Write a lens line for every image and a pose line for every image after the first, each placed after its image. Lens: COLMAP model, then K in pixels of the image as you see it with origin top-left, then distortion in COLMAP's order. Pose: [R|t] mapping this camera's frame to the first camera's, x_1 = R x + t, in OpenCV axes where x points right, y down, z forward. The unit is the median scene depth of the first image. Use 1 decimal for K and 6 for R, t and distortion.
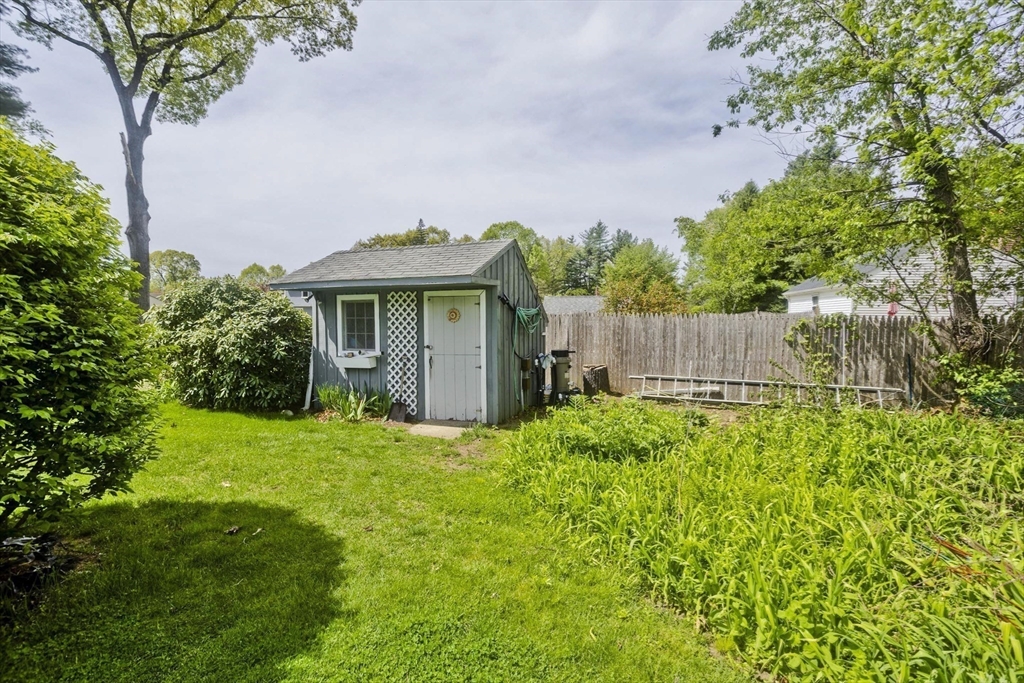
lens RADIAL K [[489.2, 0, 514.5], [0, 489.2, 333.3], [0, 0, 1]] dist [0.000456, 0.000581]
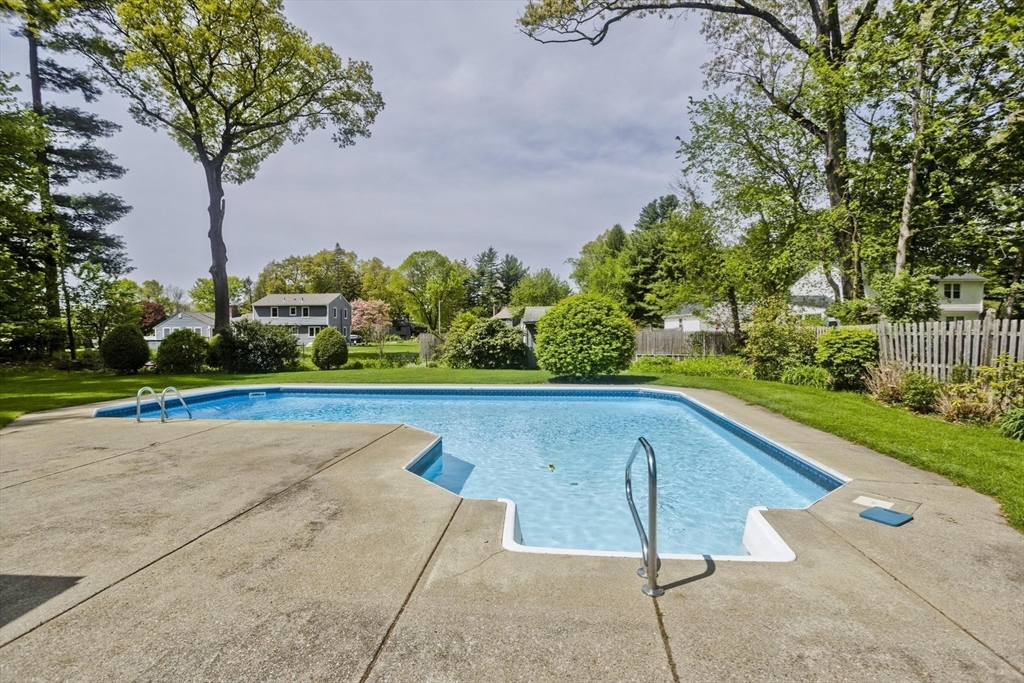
lens RADIAL K [[489.2, 0, 514.5], [0, 489.2, 333.3], [0, 0, 1]] dist [0.000456, 0.000581]
pose [[0.962364, -0.014401, 0.271382, -0.216385], [0.022247, 0.999418, -0.025855, 0.005436], [-0.270851, 0.030919, 0.962125, -0.268914]]
